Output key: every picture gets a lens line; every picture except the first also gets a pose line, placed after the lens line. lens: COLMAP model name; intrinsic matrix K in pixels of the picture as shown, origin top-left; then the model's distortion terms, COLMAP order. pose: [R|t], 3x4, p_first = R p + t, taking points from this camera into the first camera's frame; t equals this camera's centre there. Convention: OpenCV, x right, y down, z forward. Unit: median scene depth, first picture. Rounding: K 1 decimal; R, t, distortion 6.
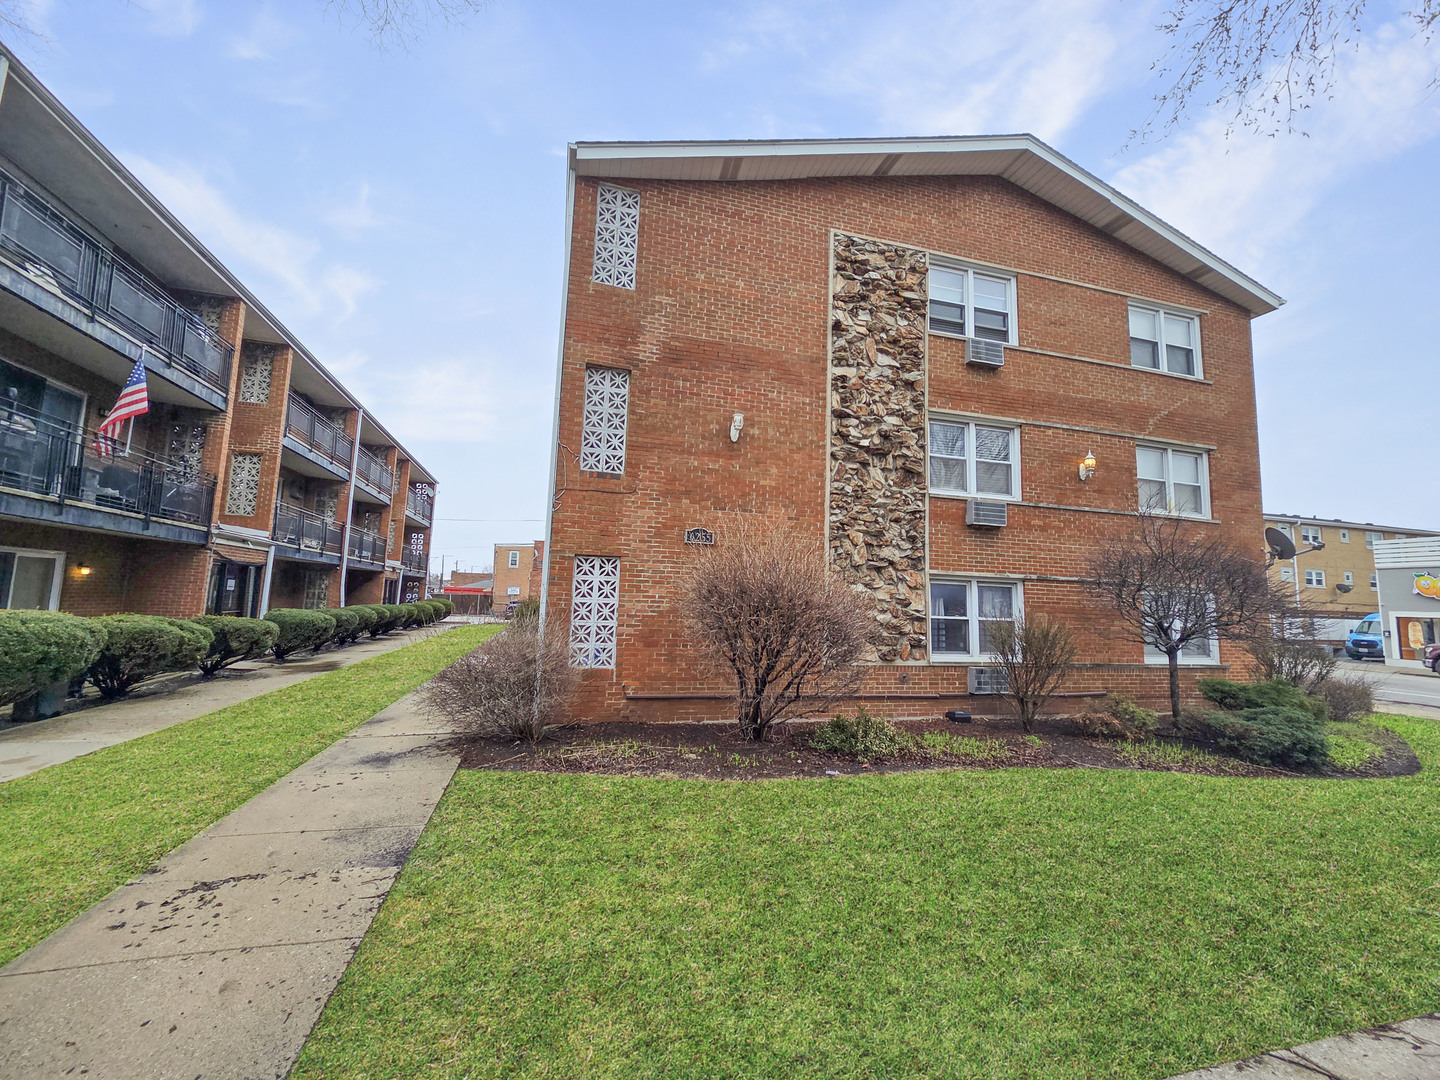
lens RADIAL K [[581.7, 0, 710.9], [0, 581.7, 532.1], [0, 0, 1]] dist [0.006904, -0.001755]
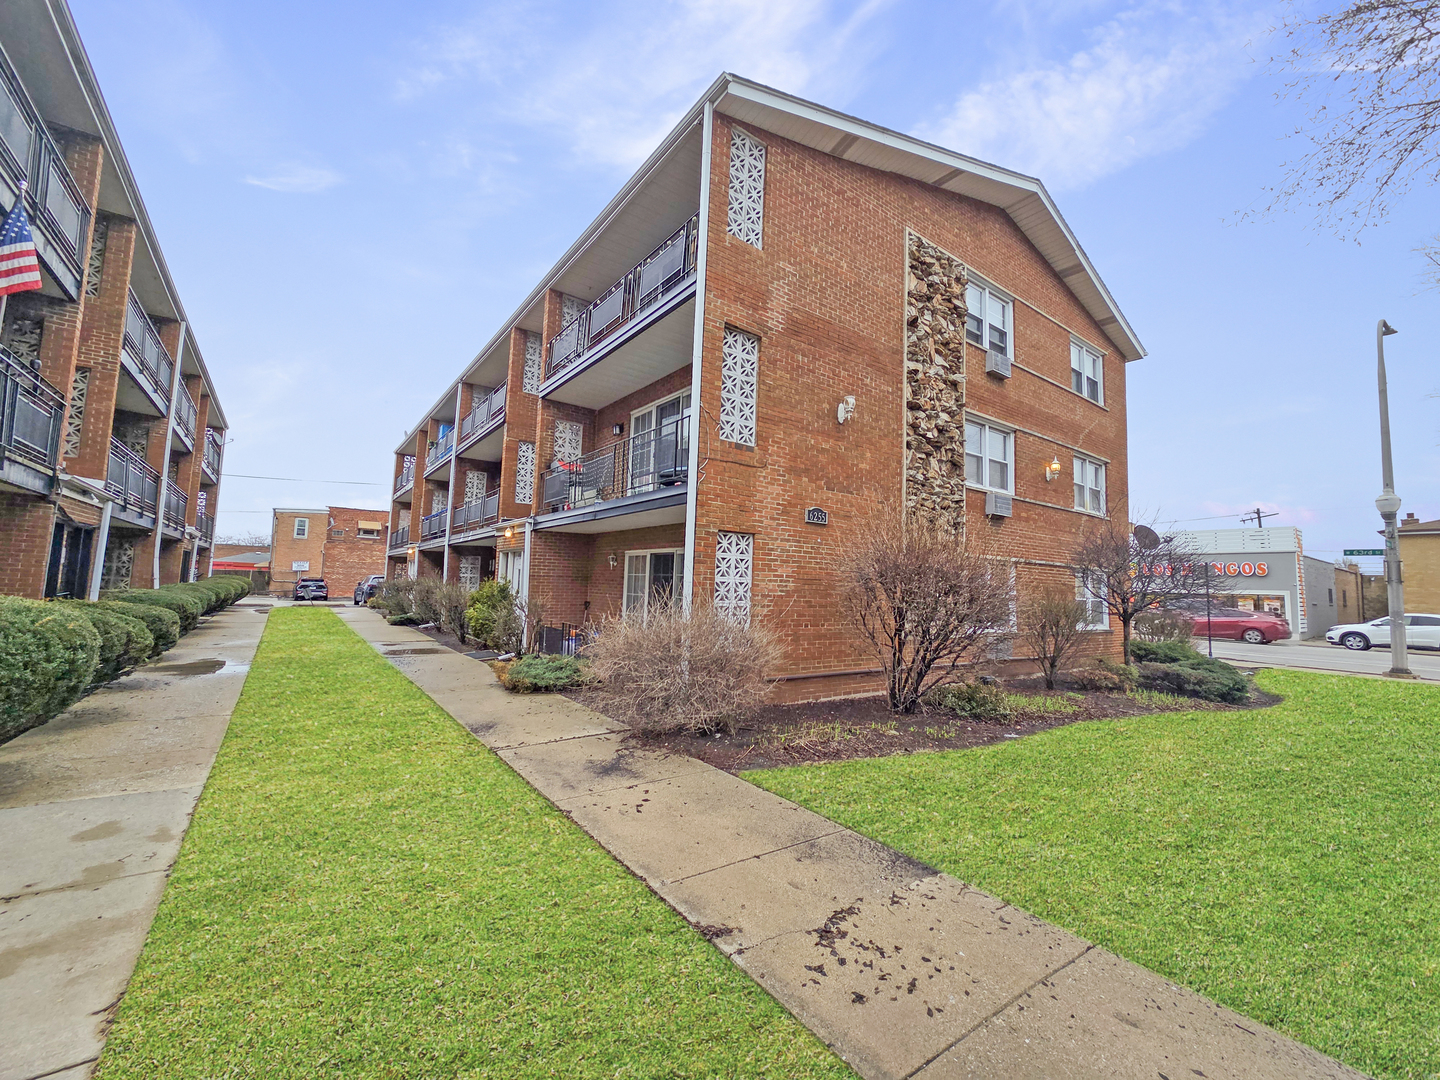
lens RADIAL K [[581.7, 0, 715.2], [0, 581.7, 531.3], [0, 0, 1]] dist [0.006904, -0.001755]
pose [[0.936245, 0.031036, 0.349975, -0.484223], [-0.043725, 0.998639, 0.028412, 0.012211], [-0.348617, -0.041904, 0.936328, 0.118386]]
